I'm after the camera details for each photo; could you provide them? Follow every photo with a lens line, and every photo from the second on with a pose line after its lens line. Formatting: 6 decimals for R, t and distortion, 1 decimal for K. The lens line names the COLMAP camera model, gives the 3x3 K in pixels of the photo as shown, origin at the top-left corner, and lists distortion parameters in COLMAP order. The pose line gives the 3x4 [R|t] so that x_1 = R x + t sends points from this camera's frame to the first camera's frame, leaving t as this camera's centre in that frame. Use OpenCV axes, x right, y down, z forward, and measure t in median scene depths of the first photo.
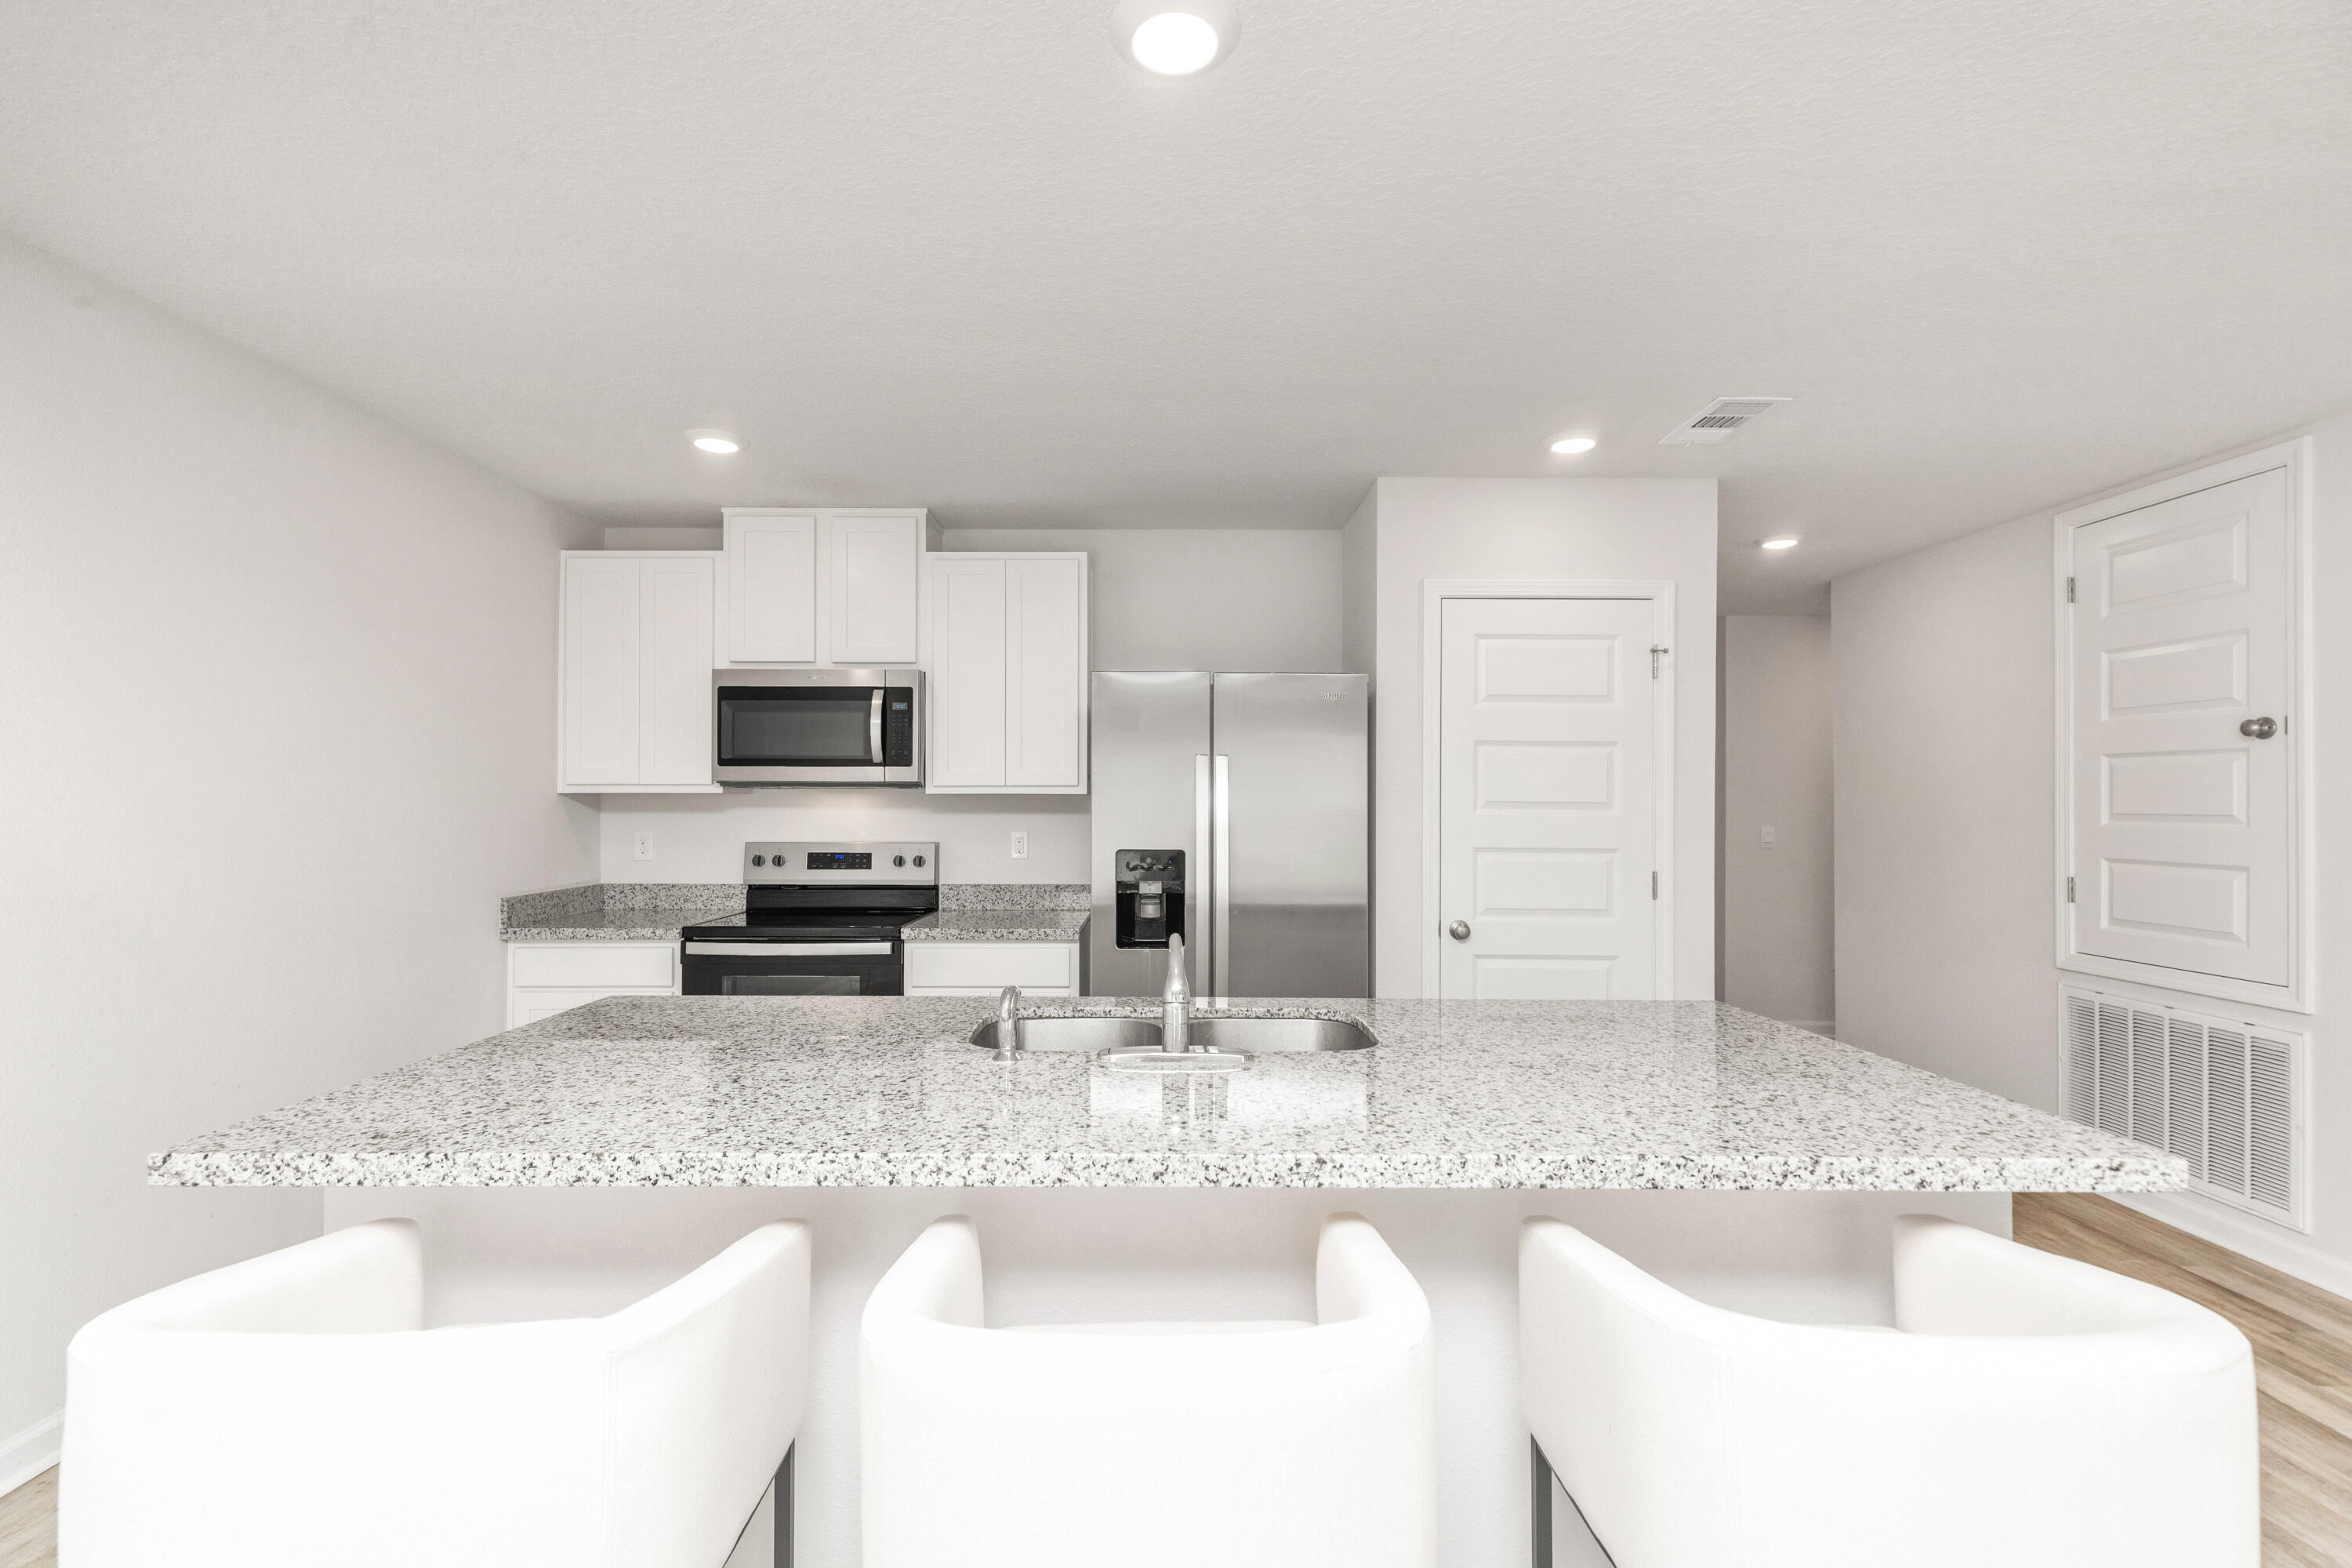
lens RADIAL K [[1051.2, 0, 1175.9], [0, 1051.2, 787.9], [0, 0, 1]] dist [0.001697, 0.000394]
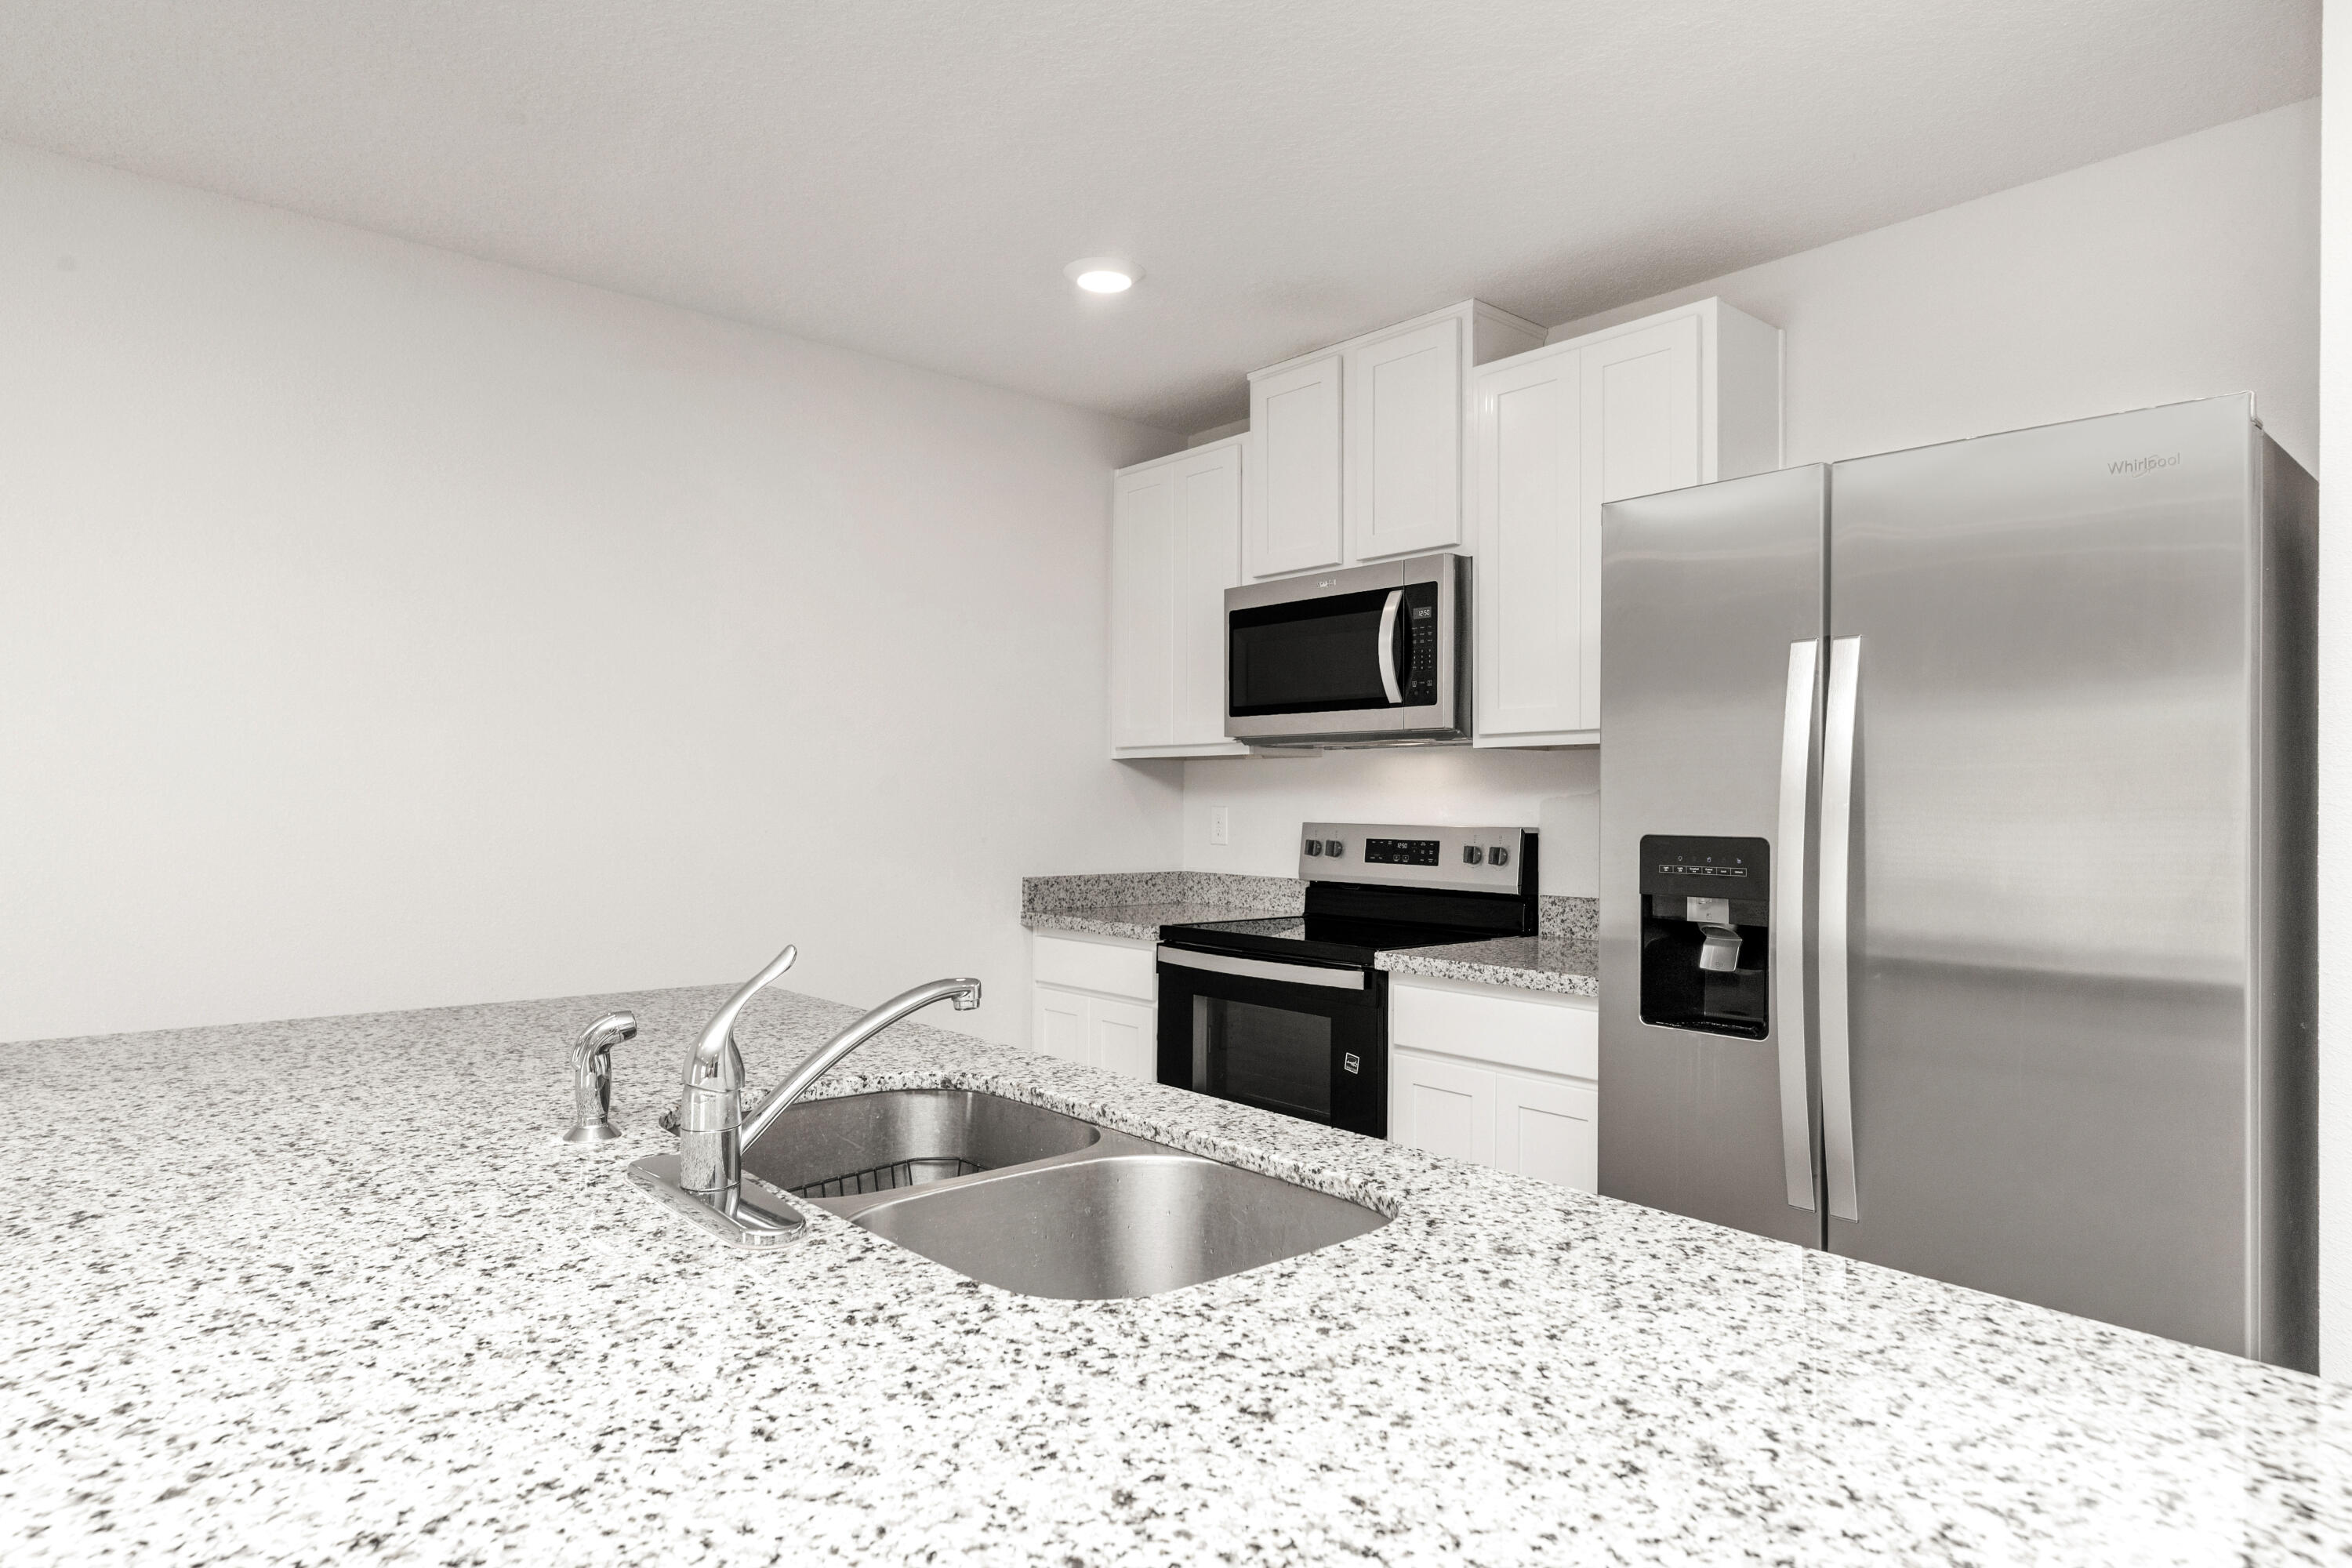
lens RADIAL K [[1360.5, 0, 1166.5], [0, 1360.5, 790.8], [0, 0, 1]] dist [0.001814, 0.000398]
pose [[0.647338, -0.004218, -0.762192, 0.279289], [0.003910, 0.999990, -0.002214, 0.034039], [0.762193, -0.001547, 0.647348, 0.340058]]
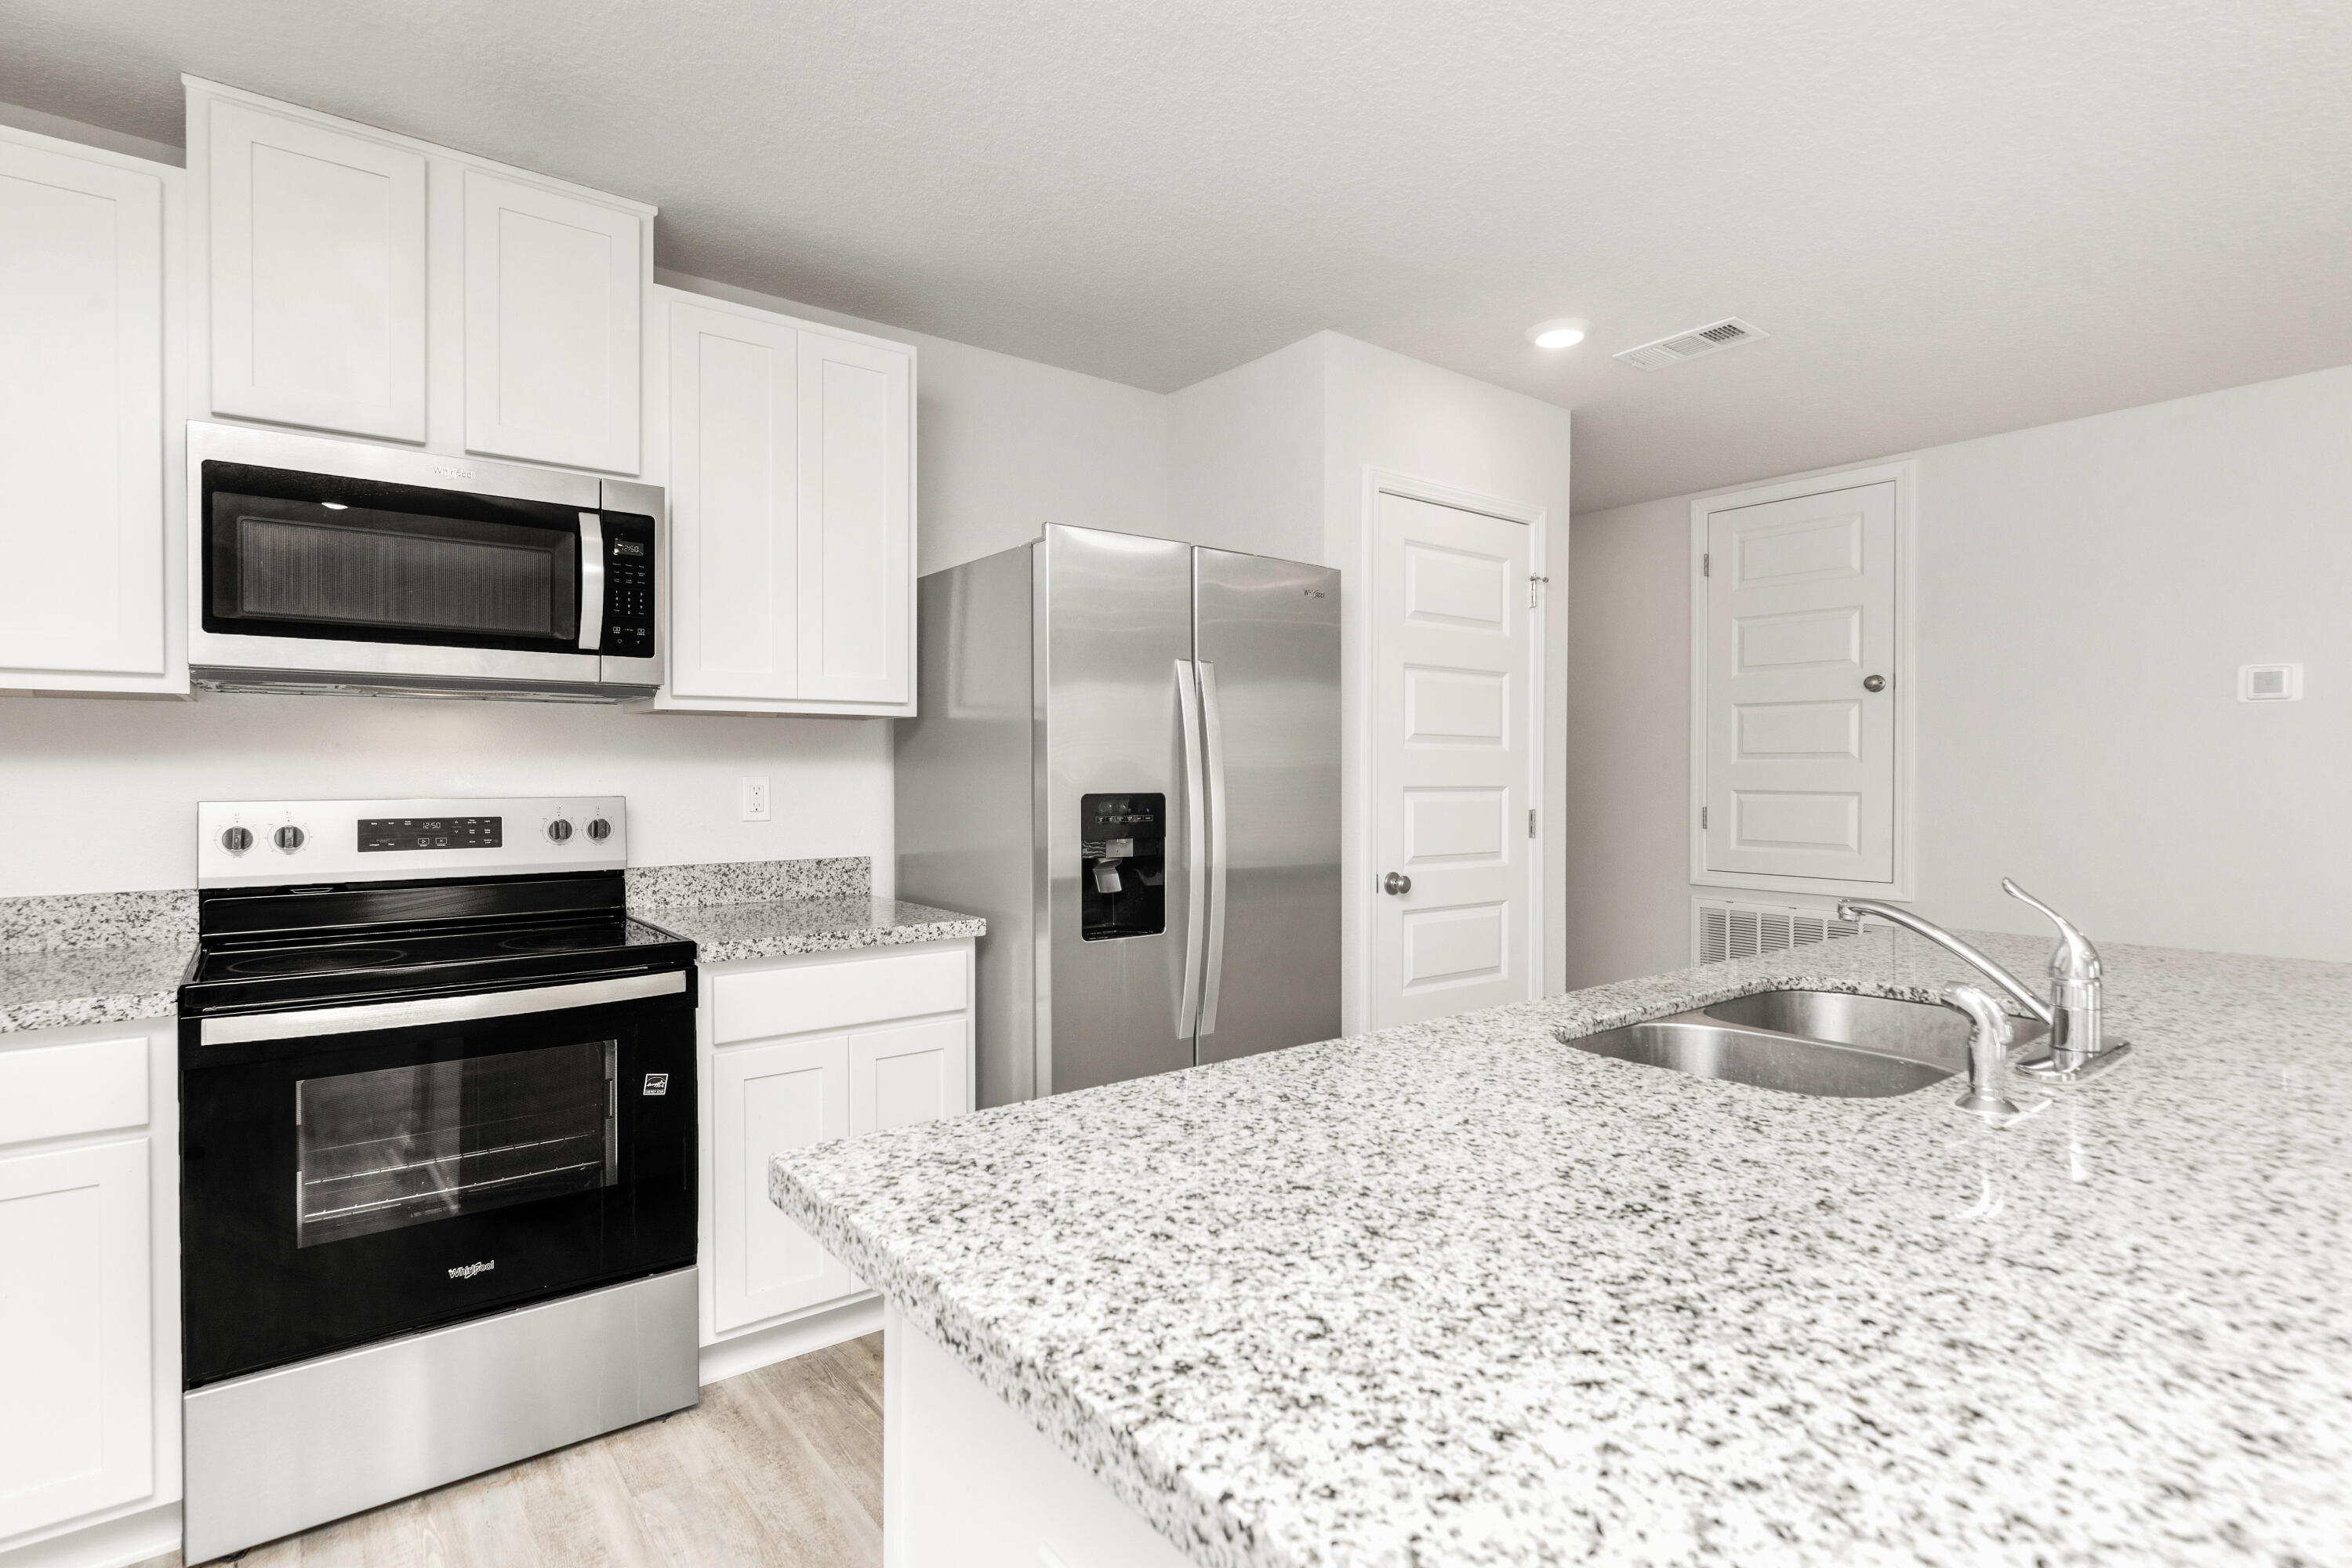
lens RADIAL K [[1133.6, 0, 1174.5], [0, 1133.6, 783.7], [0, 0, 1]] dist [-0.014122, -0.000352]
pose [[0.793523, -0.009401, 0.608468, -0.403466], [-0.005073, 0.999744, 0.022062, 0.032651], [-0.608519, -0.020593, 0.793272, 0.353643]]
